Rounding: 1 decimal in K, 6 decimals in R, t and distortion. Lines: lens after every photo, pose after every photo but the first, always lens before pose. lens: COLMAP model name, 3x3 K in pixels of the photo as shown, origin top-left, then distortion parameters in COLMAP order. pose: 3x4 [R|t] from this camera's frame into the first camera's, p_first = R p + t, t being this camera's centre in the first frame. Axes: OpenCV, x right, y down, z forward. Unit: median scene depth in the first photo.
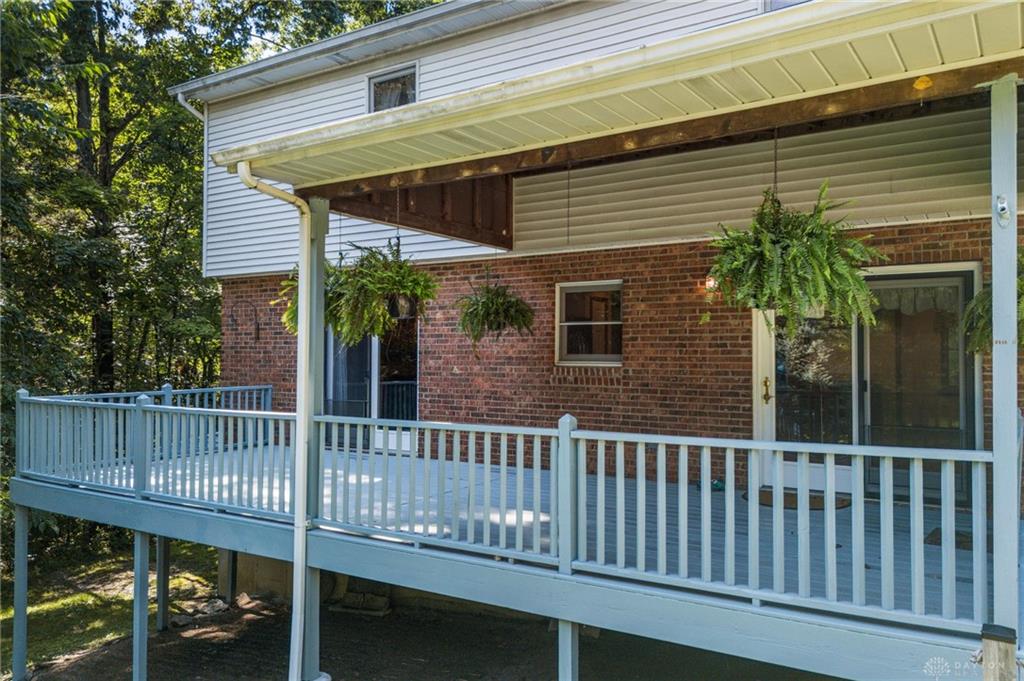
lens RADIAL K [[759.8, 0, 512.0], [0, 759.8, 340.5], [0, 0, 1]] dist [0.036222, -0.001400]
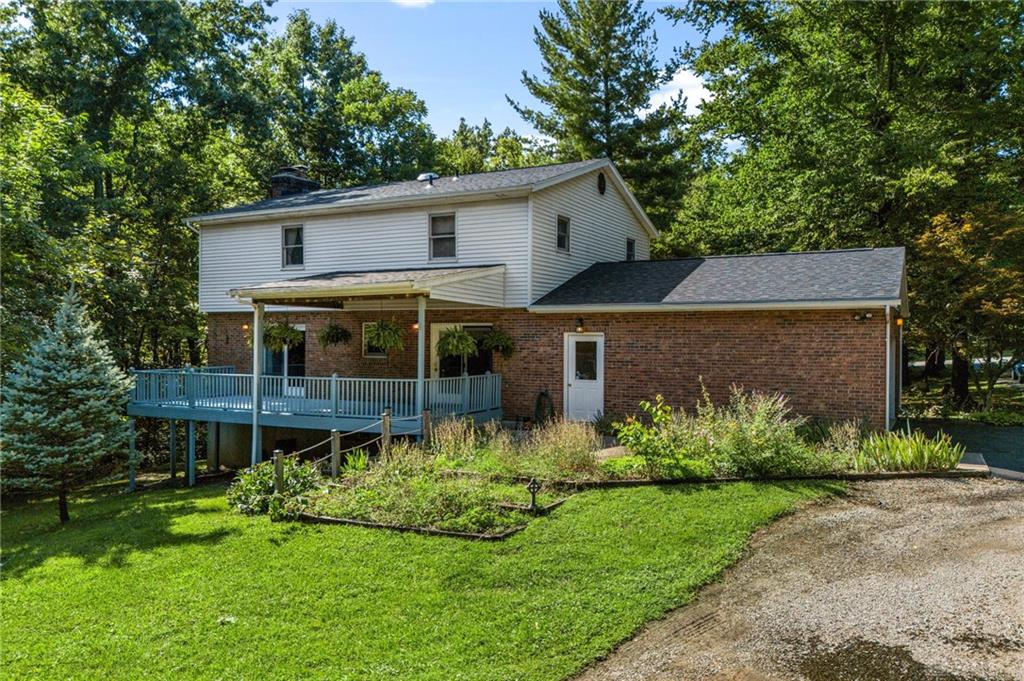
lens RADIAL K [[759.8, 0, 512.0], [0, 759.8, 340.5], [0, 0, 1]] dist [0.036222, -0.001400]
pose [[0.996582, 0.001988, 0.082580, 0.344250], [-0.003810, 0.999753, 0.021907, -0.077144], [-0.082516, -0.022147, 0.996344, -1.479114]]
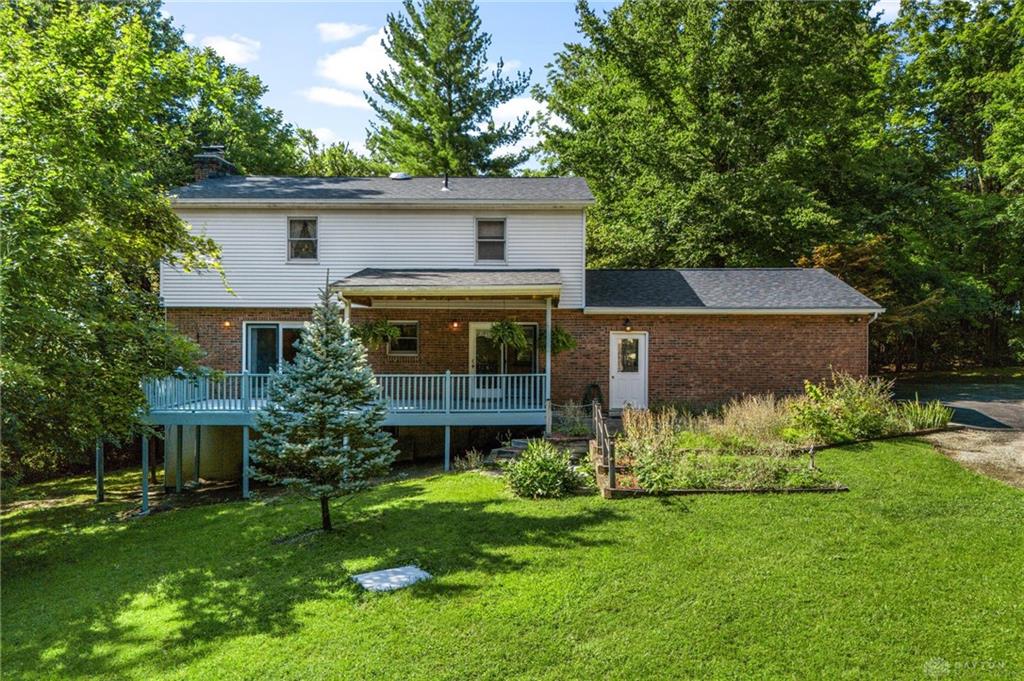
lens RADIAL K [[759.8, 0, 512.0], [0, 759.8, 340.5], [0, 0, 1]] dist [0.036222, -0.001400]
pose [[0.852754, -0.000939, 0.522312, -0.888089], [-0.011906, 0.999704, 0.021235, -0.071710], [-0.522177, -0.024327, 0.852490, -1.278191]]
